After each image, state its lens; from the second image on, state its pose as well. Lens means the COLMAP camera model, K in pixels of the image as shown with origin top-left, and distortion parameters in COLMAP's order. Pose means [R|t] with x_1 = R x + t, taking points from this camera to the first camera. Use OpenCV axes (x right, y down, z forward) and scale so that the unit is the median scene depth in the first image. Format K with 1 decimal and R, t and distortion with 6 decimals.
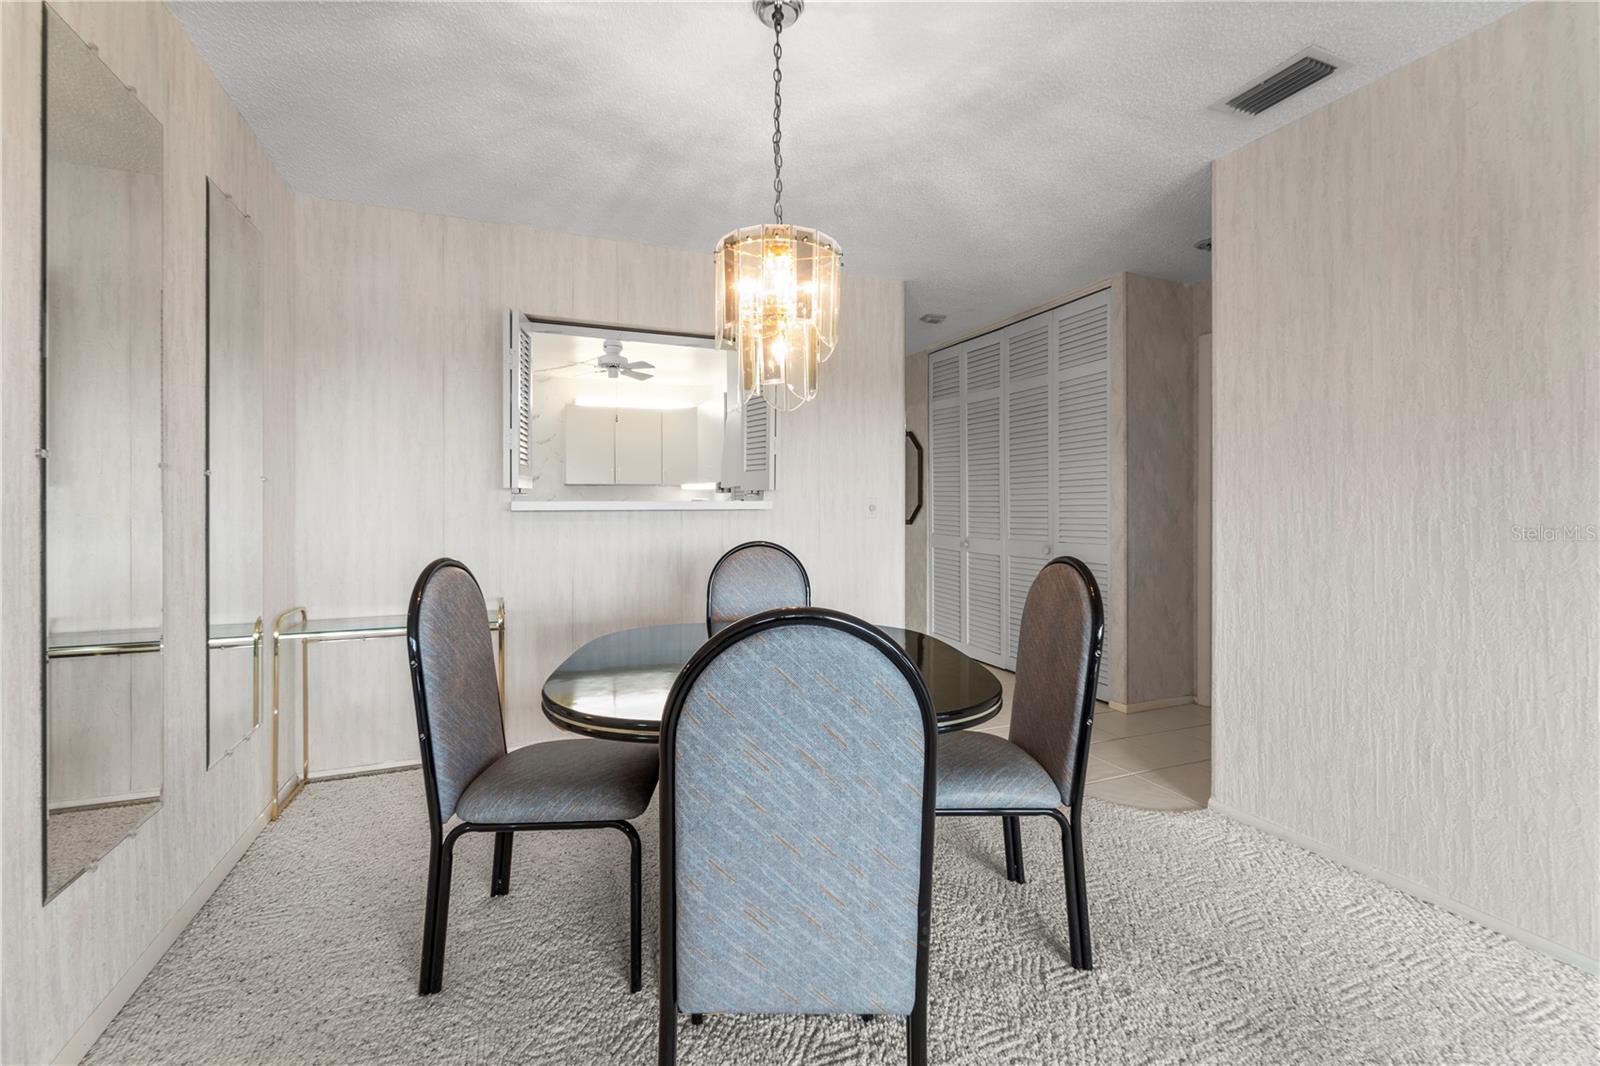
lens RADIAL K [[653.7, 0, 759.2], [0, 653.7, 514.1], [0, 0, 1]] dist [0.001426, 0.000152]
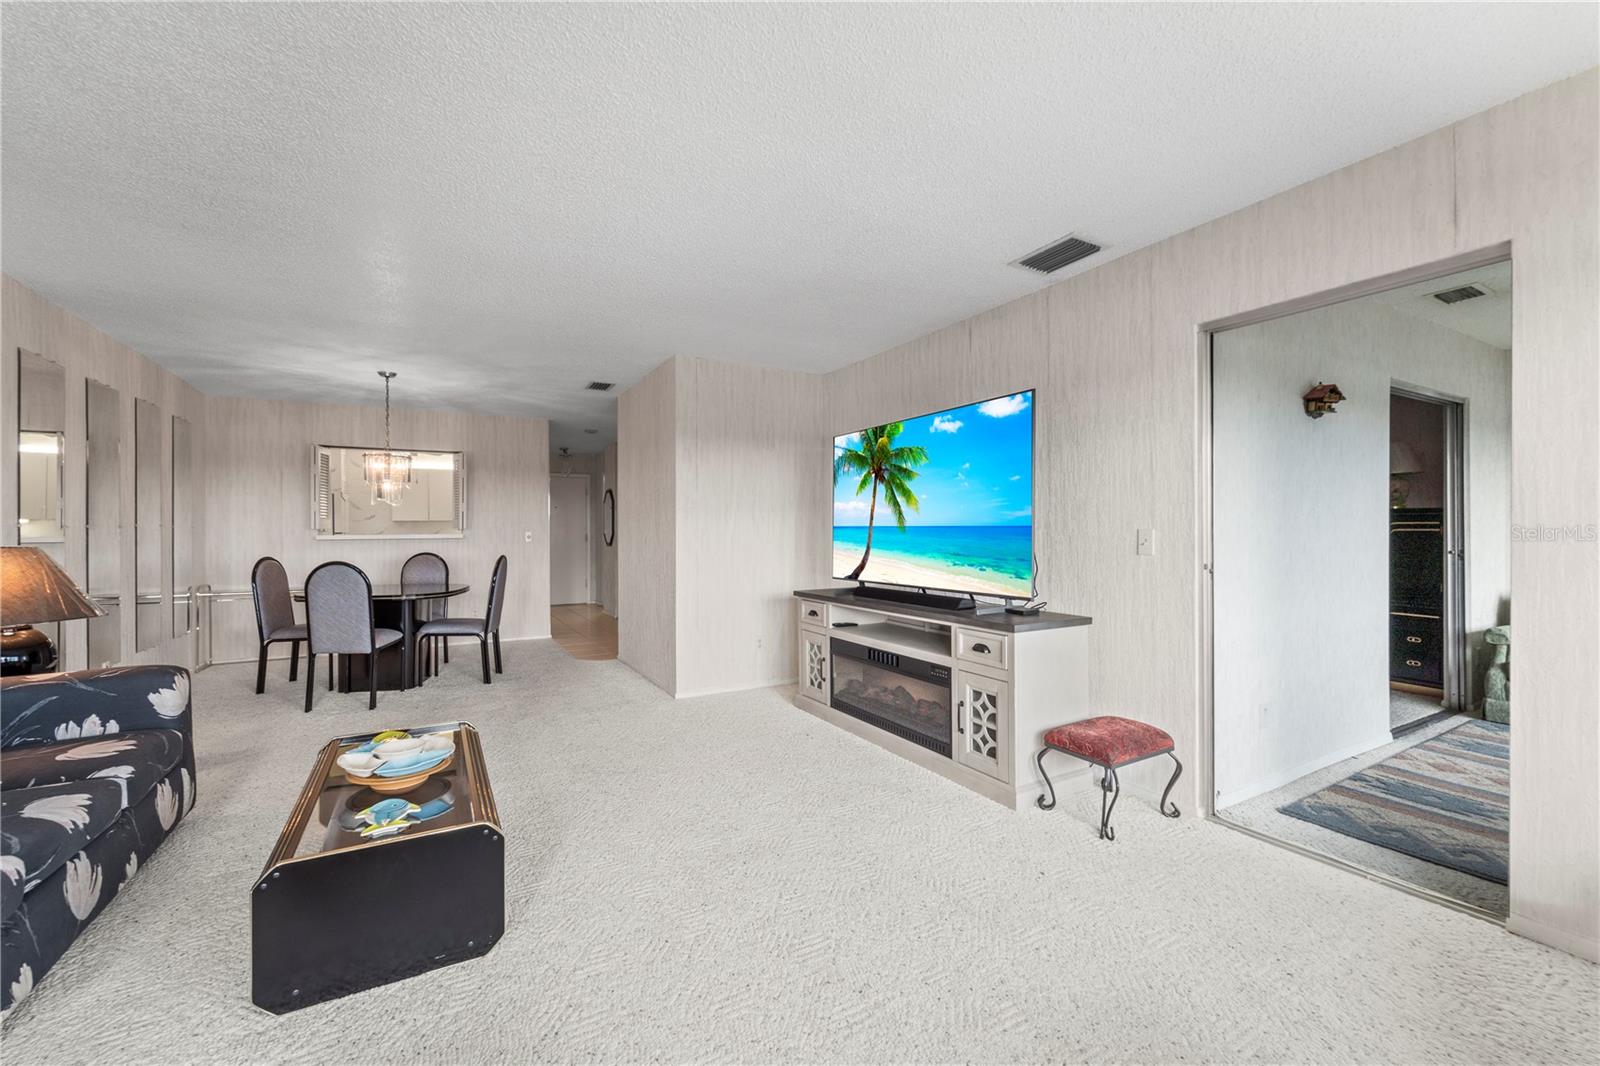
lens RADIAL K [[664.7, 0, 793.9], [0, 664.7, 529.6], [0, 0, 1]] dist [-0.000466, -0.000806]
pose [[0.990697, -0.006395, 0.135938, 0.933715], [0.007612, 0.999935, -0.008439, -0.007179], [-0.135876, 0.009395, 0.990681, -1.458491]]
